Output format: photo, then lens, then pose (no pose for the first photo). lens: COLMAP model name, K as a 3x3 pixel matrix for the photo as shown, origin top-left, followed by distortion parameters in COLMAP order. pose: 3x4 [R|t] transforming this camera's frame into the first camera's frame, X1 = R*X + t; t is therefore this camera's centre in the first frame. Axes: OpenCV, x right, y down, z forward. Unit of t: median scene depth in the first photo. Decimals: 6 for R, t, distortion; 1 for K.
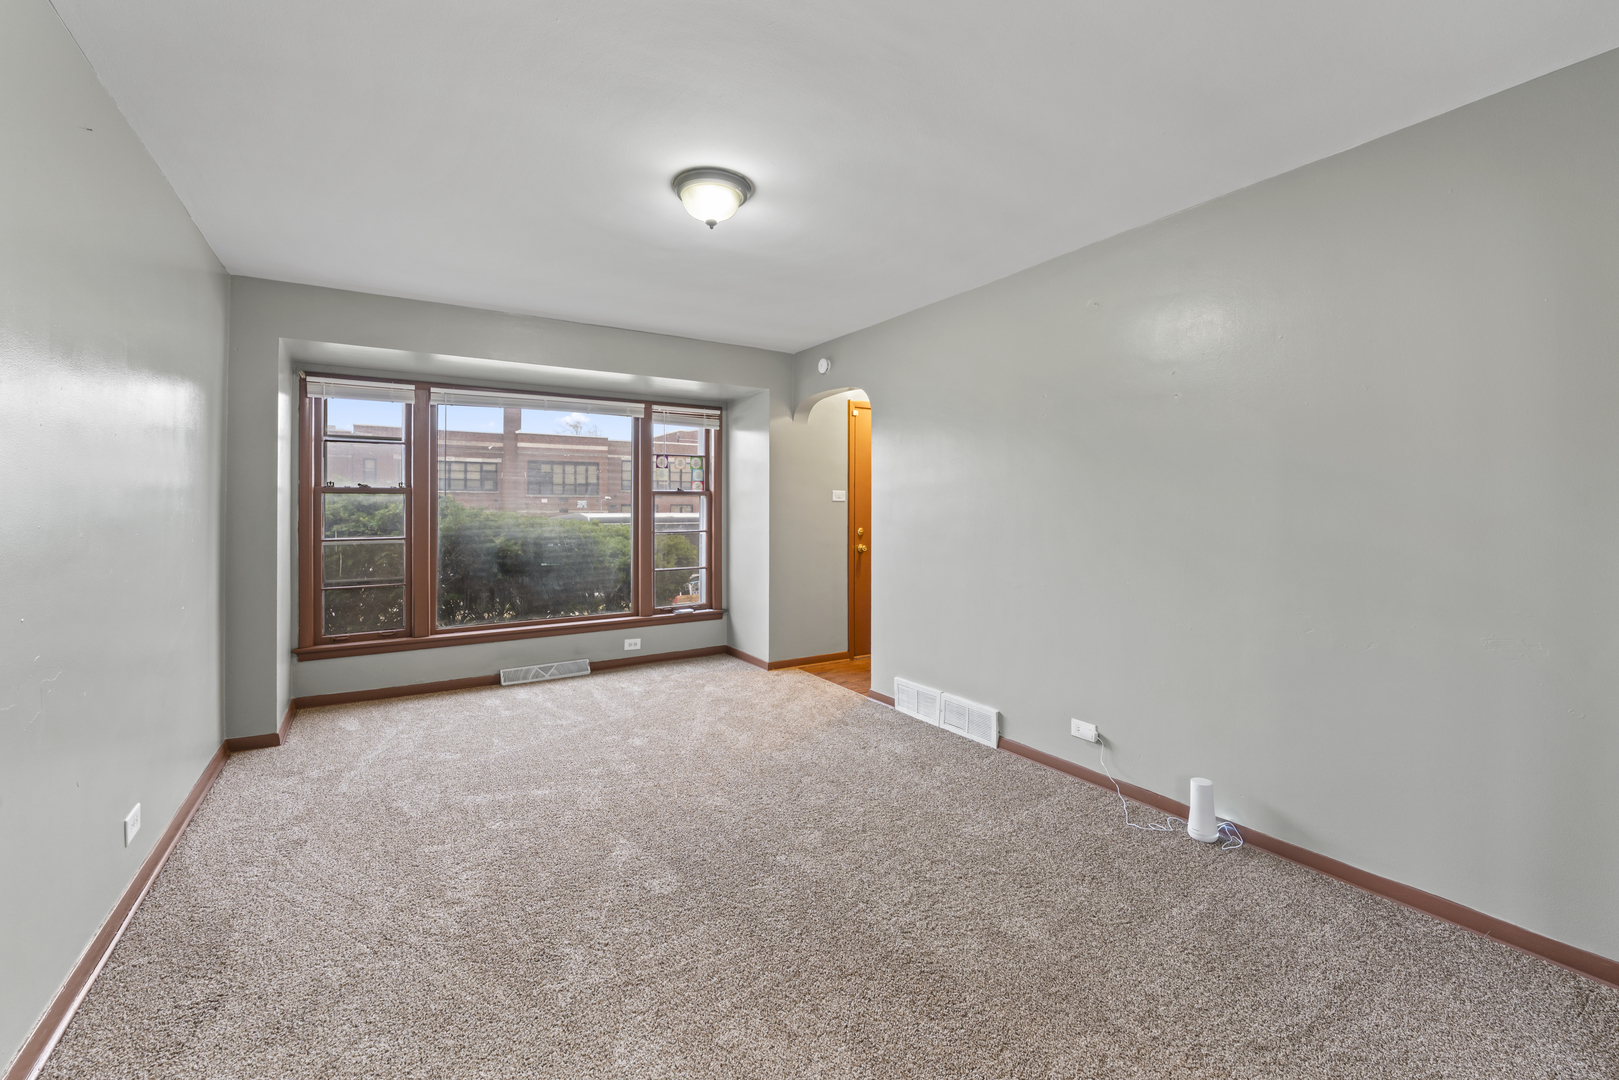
lens RADIAL K [[684.1, 0, 805.4], [0, 684.1, 507.3], [0, 0, 1]] dist [0.002545, 0.000037]
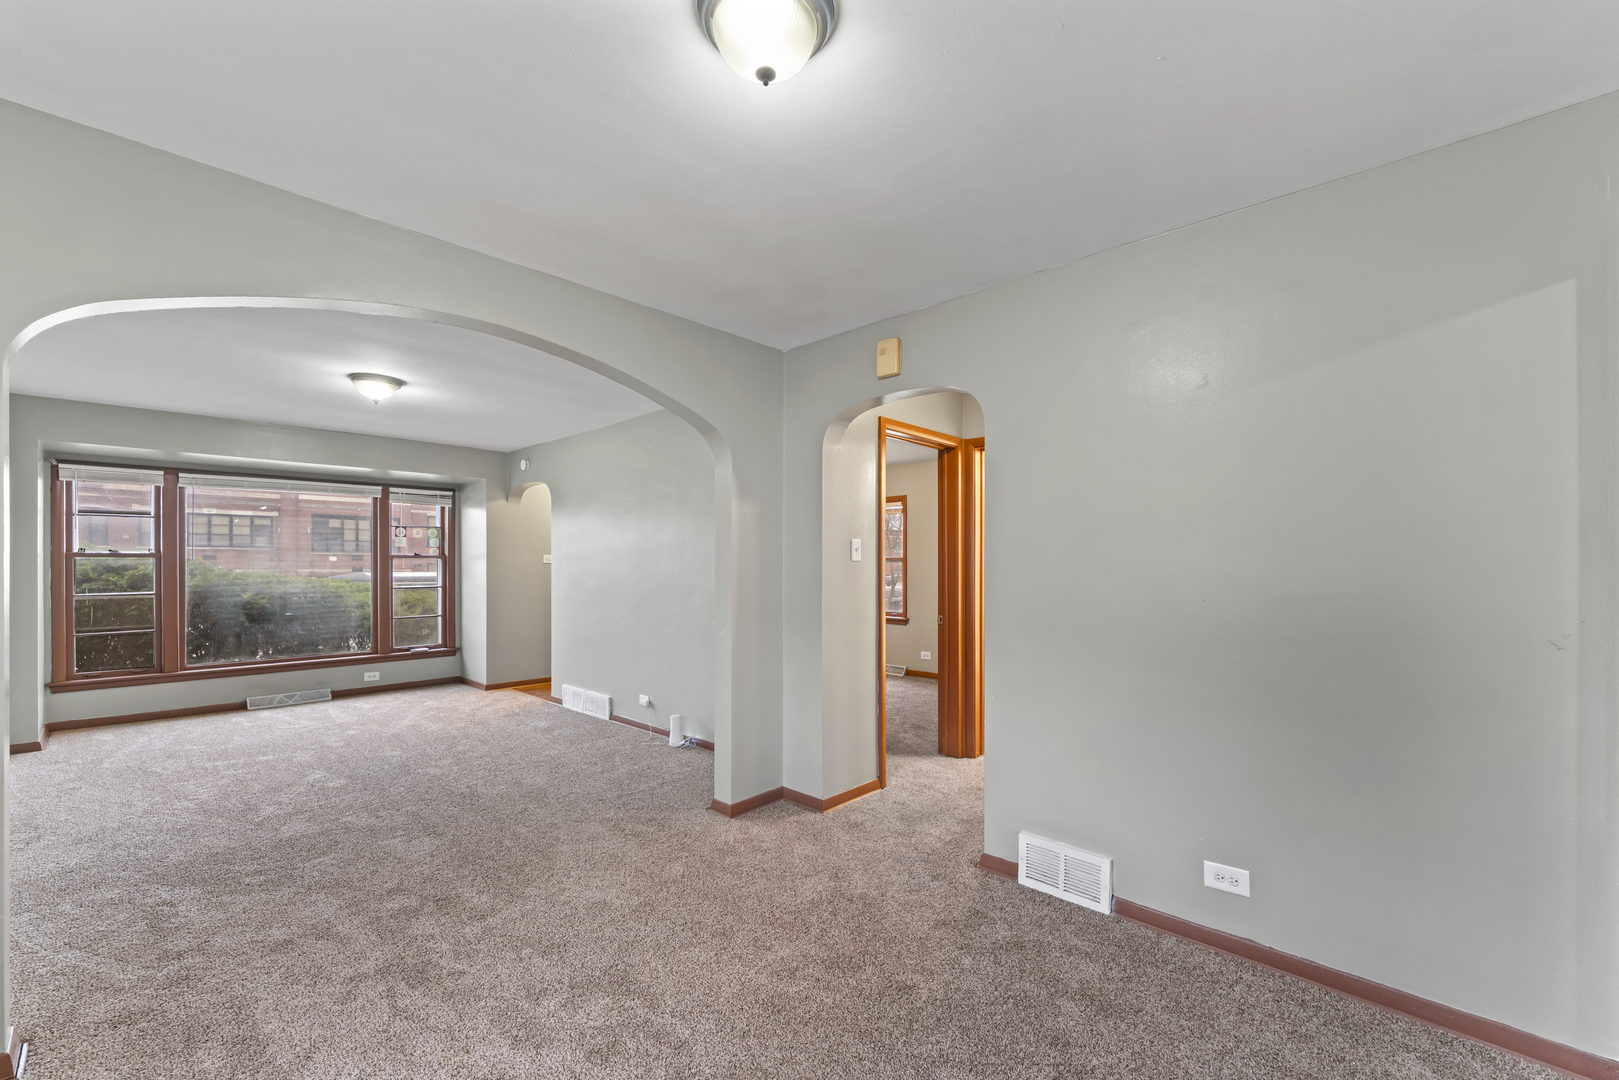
lens RADIAL K [[673.6, 0, 815.3], [0, 673.6, 567.4], [0, 0, 1]] dist [-0.000717, -0.000466]
pose [[0.968277, -0.001774, 0.249872, 0.247190], [0.001124, 0.999996, 0.002747, -0.004091], [-0.249875, -0.002379, 0.968275, -0.439462]]
